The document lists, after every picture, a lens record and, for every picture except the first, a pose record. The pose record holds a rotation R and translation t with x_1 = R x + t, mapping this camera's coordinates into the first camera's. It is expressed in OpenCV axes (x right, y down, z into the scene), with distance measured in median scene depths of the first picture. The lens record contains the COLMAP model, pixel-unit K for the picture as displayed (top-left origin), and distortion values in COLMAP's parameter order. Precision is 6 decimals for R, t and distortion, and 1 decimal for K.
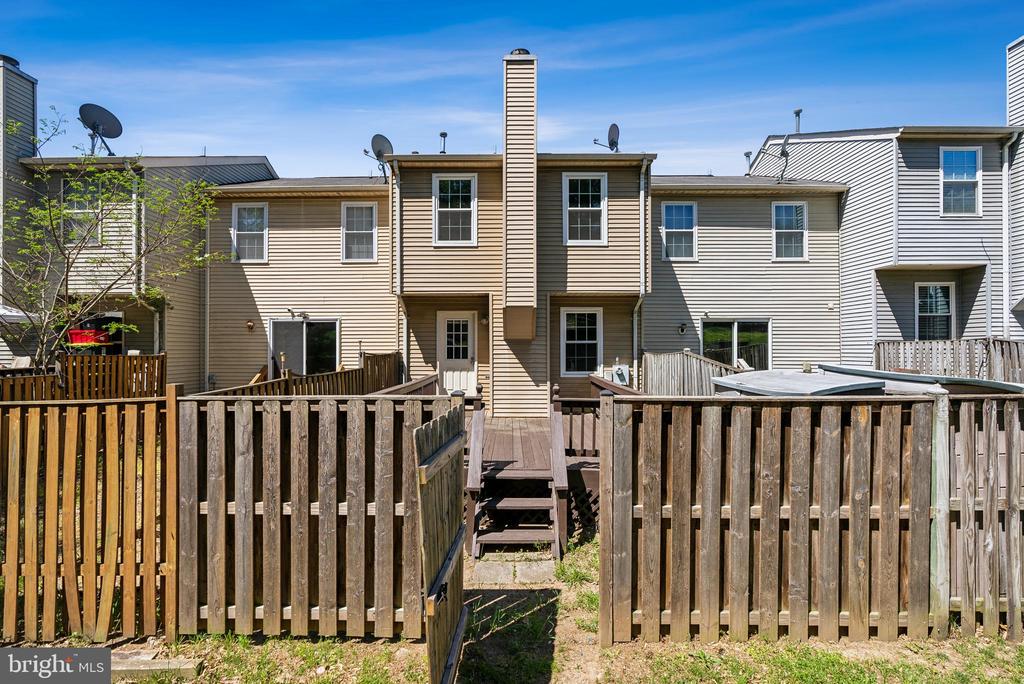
lens RADIAL K [[487.3, 0, 512.0], [0, 487.3, 342.0], [0, 0, 1]] dist [-0.010994, 0.000172]
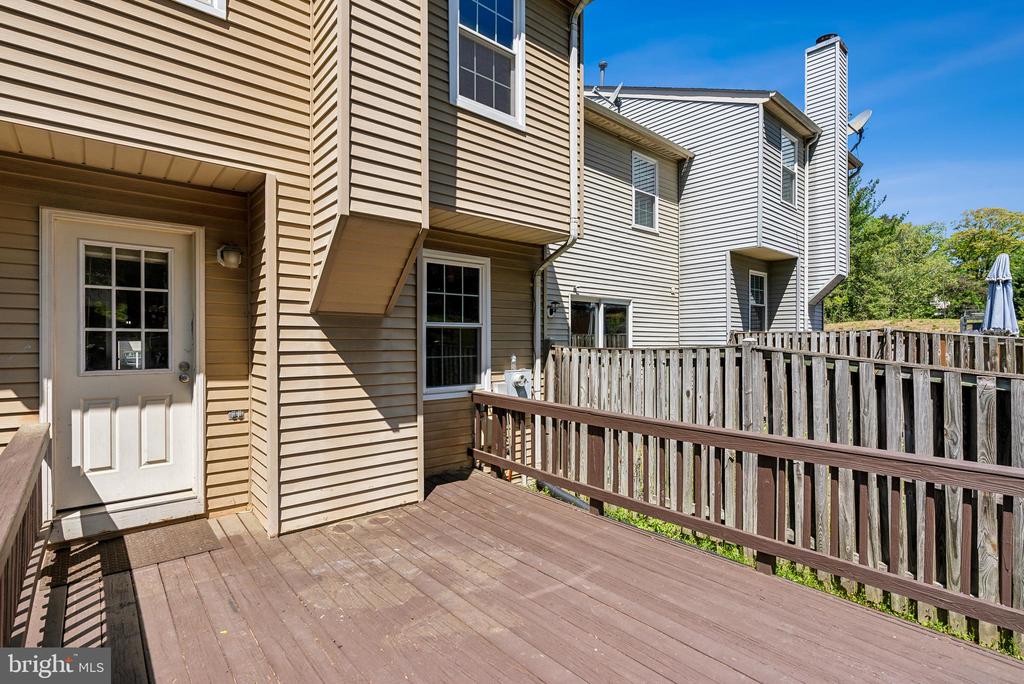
lens RADIAL K [[487.3, 0, 512.0], [0, 487.3, 342.0], [0, 0, 1]] dist [-0.010994, 0.000172]
pose [[0.745590, -0.000471, 0.666405, -0.137874], [-0.008994, 0.999902, 0.010770, 0.011141], [-0.666344, -0.014023, 0.745512, 0.601301]]
